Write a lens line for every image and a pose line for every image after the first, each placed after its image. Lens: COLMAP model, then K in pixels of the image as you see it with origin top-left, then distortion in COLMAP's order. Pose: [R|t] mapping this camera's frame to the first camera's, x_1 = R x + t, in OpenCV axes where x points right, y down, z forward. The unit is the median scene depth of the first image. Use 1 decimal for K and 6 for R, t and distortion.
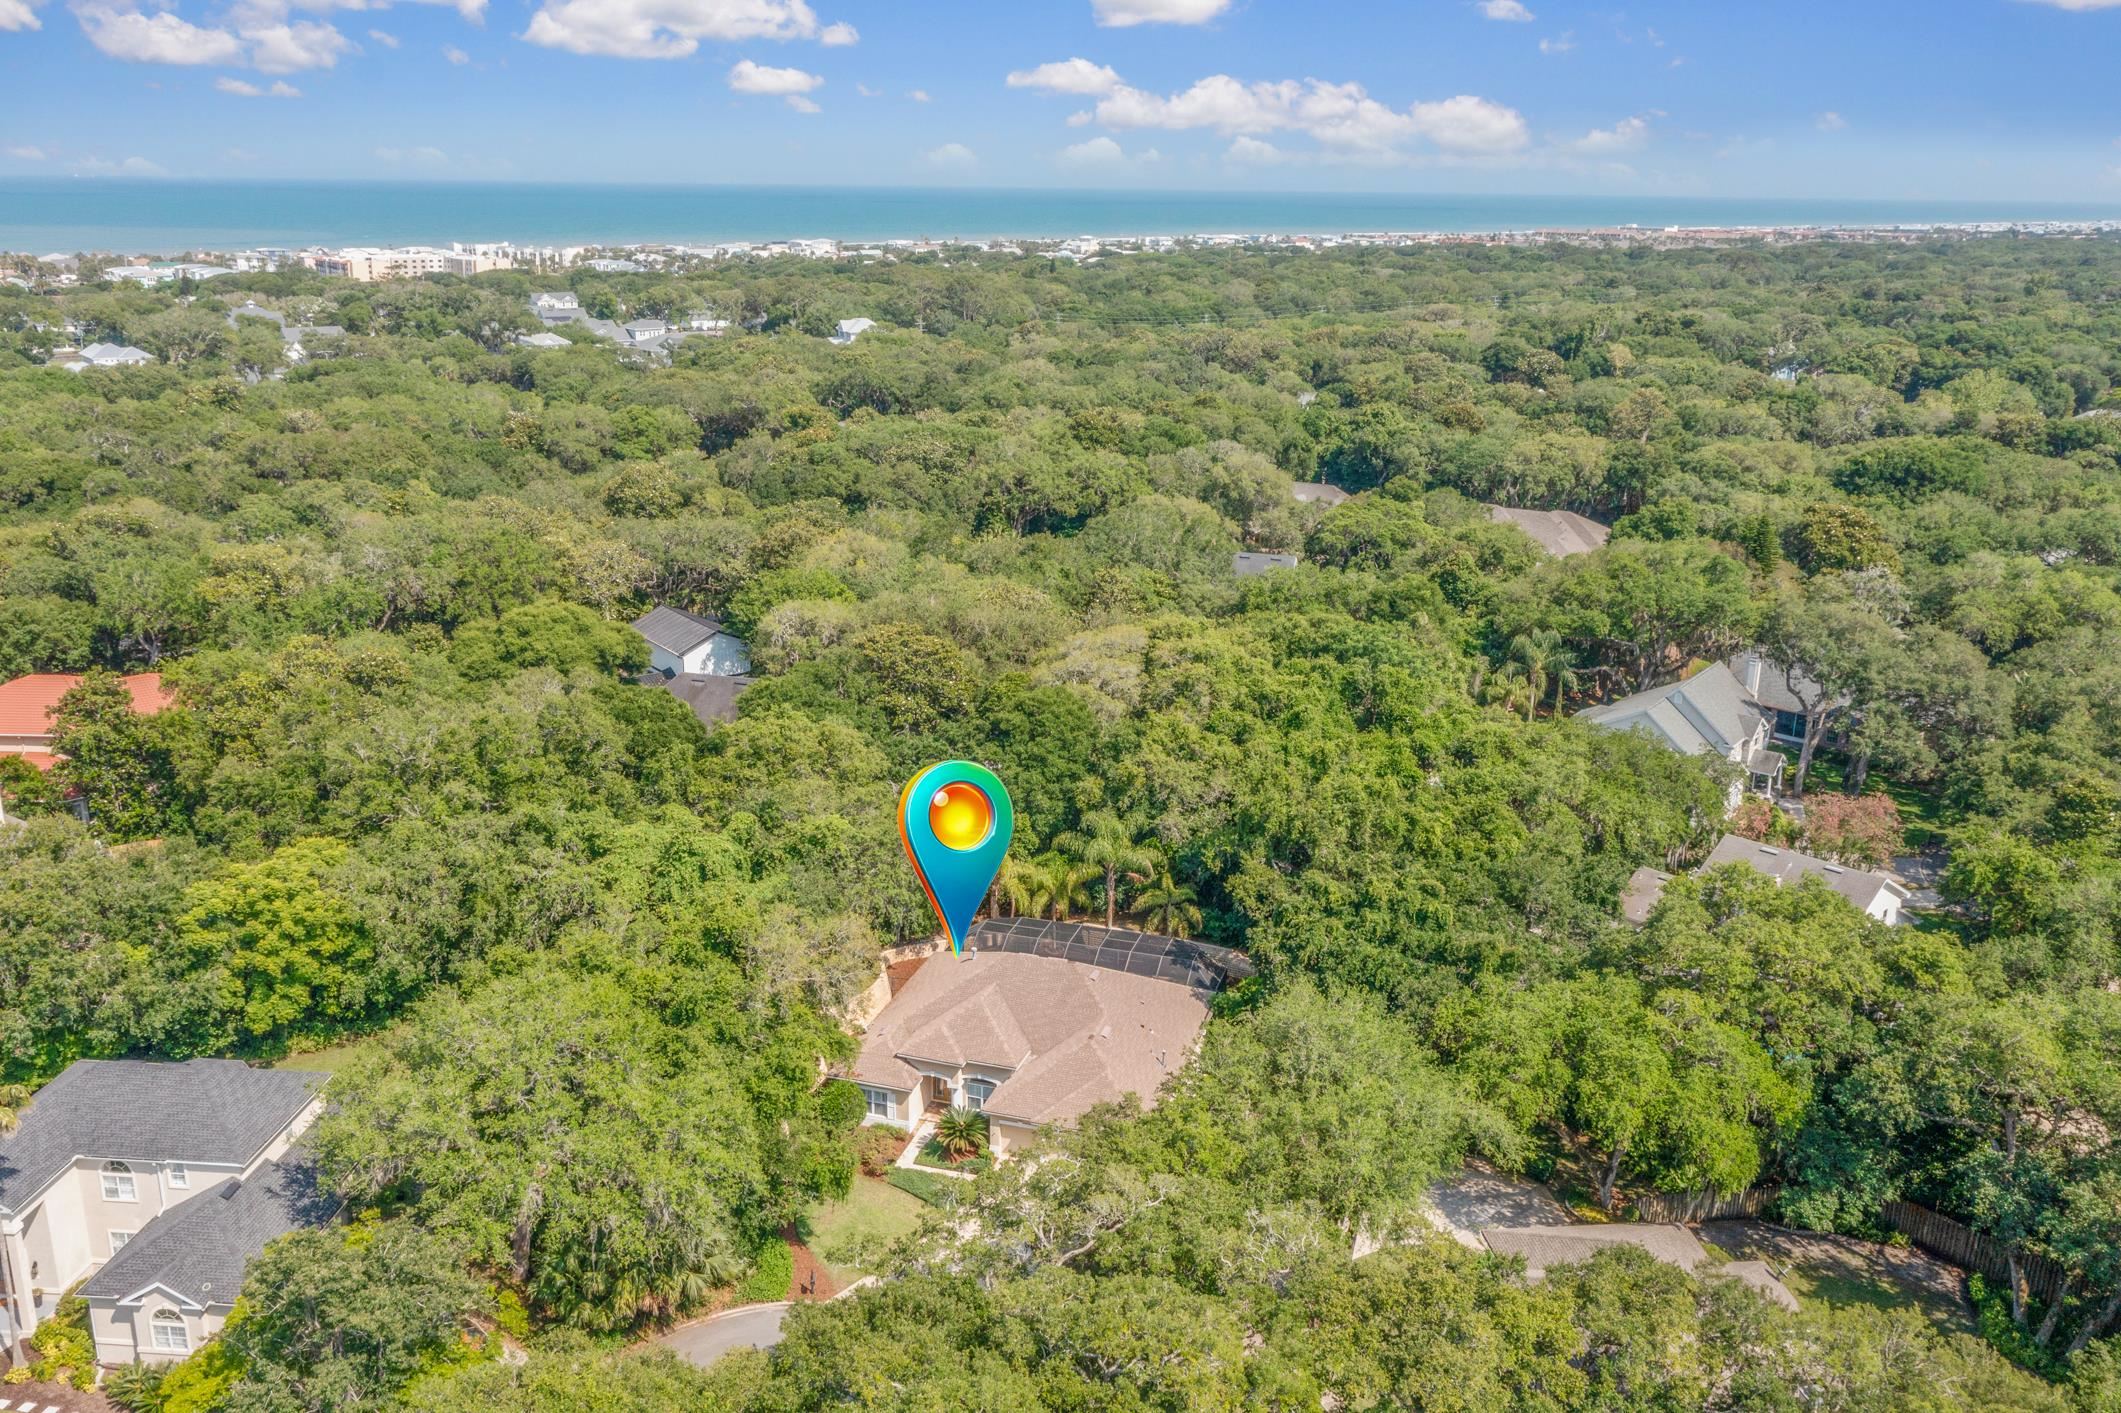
lens RADIAL K [[1677.9, 0, 1047.3], [0, 1677.9, 693.4], [0, 0, 1]] dist [0.004983, 0.008522]
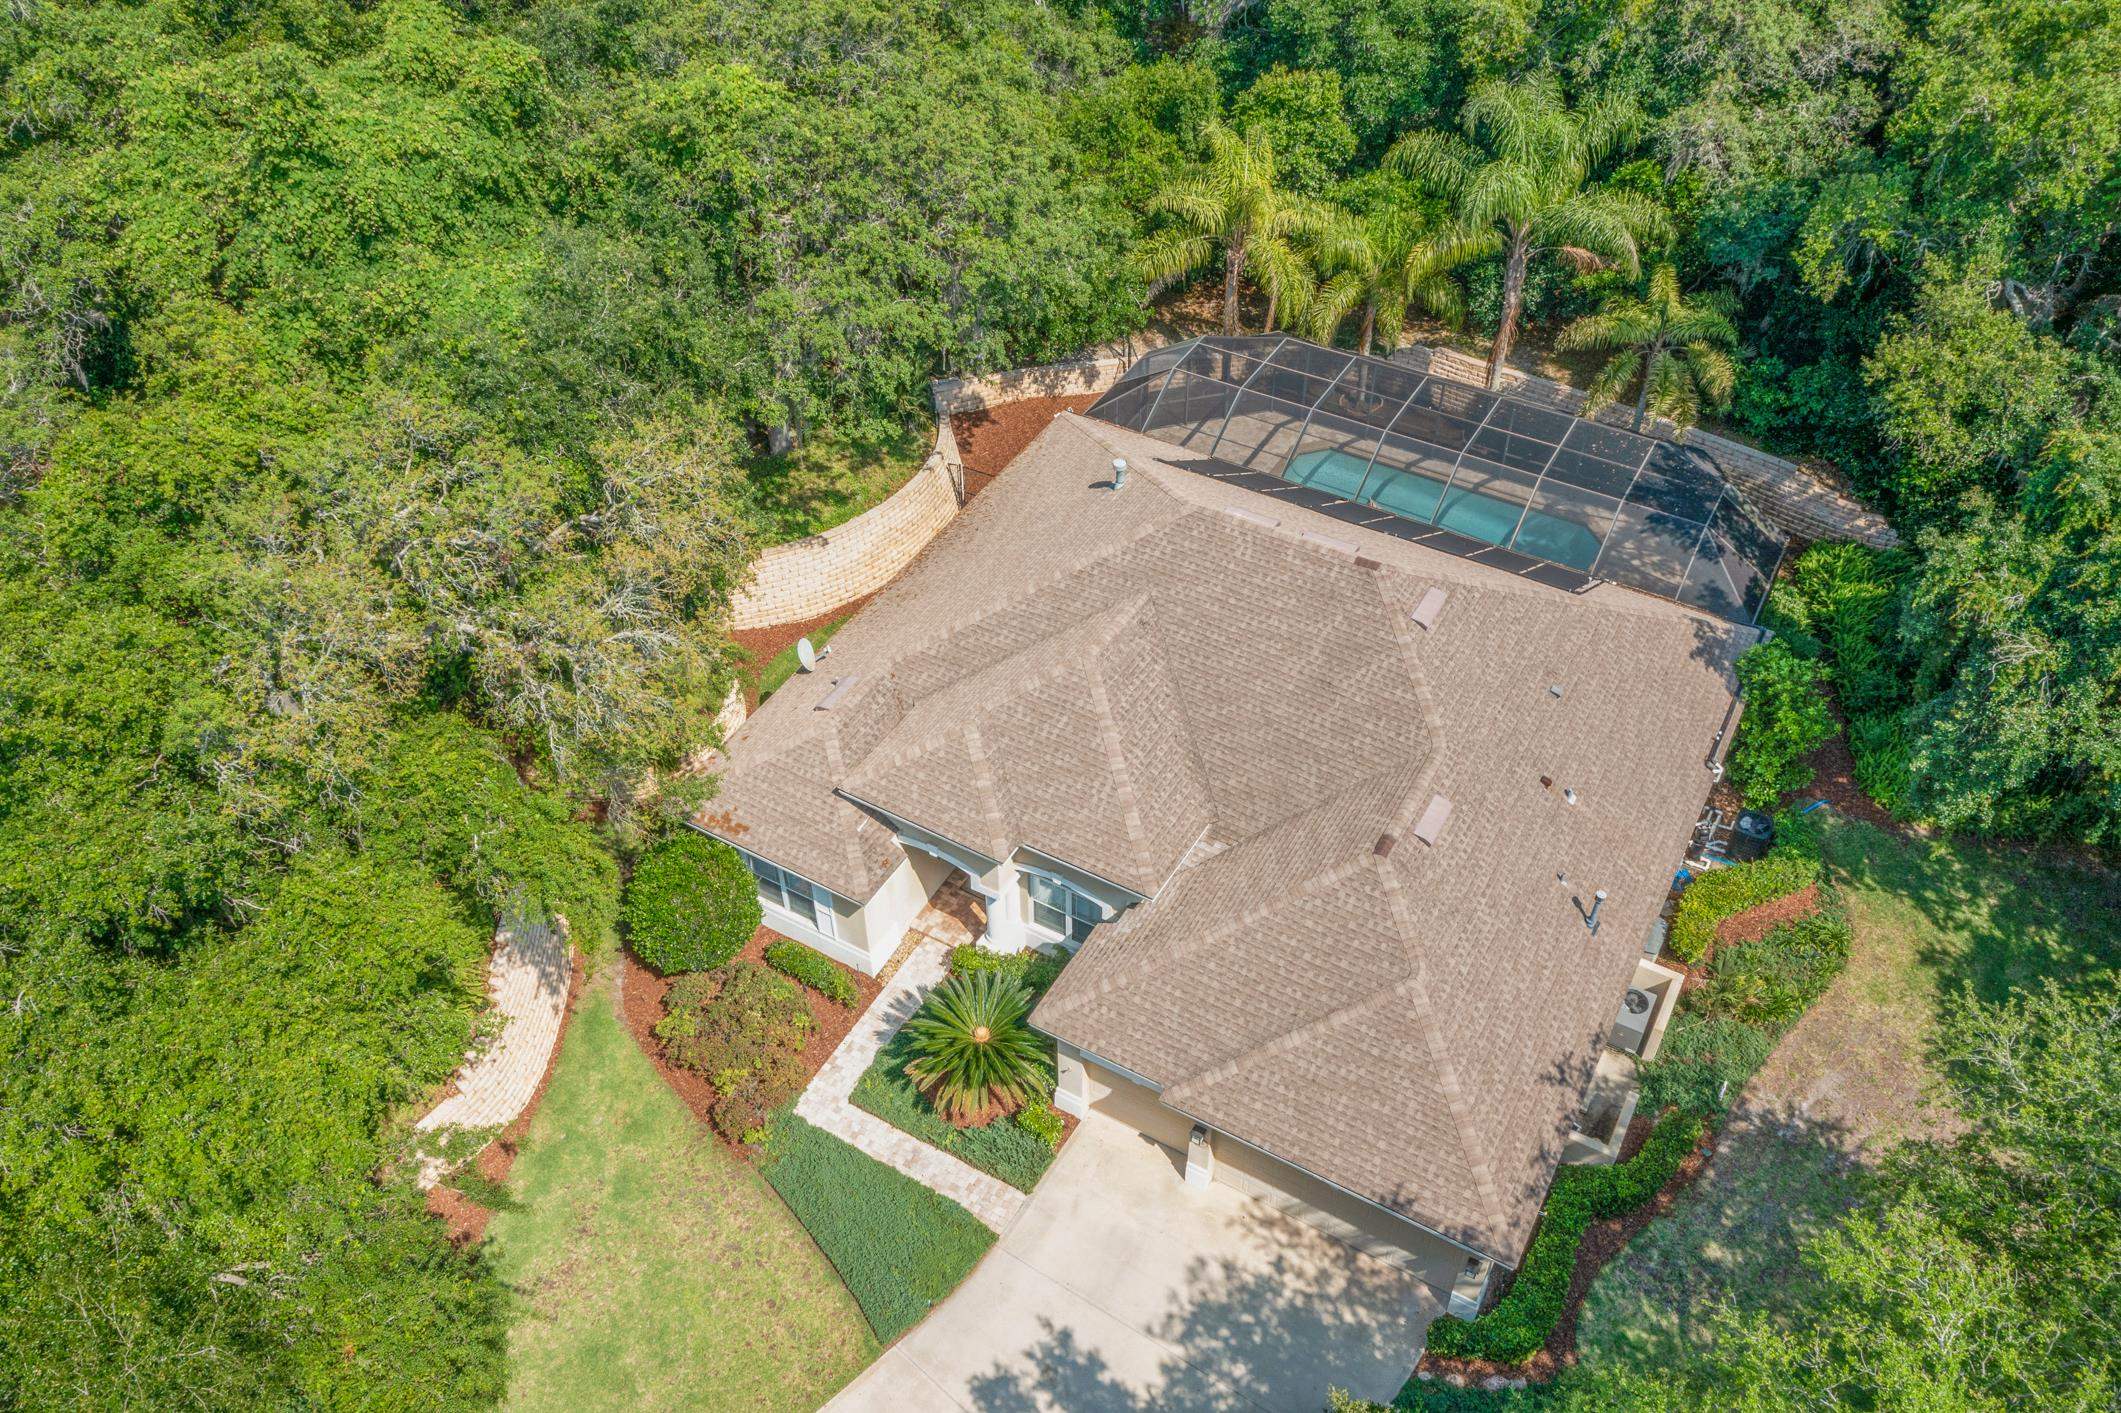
lens RADIAL K [[1677.9, 0, 1047.3], [0, 1677.9, 693.4], [0, 0, 1]] dist [0.004983, 0.008522]
pose [[0.974919, 0.136288, -0.175949, 0.012433], [-0.042487, 0.890003, 0.453971, 0.024123], [0.218466, -0.435110, 0.873471, 0.576253]]
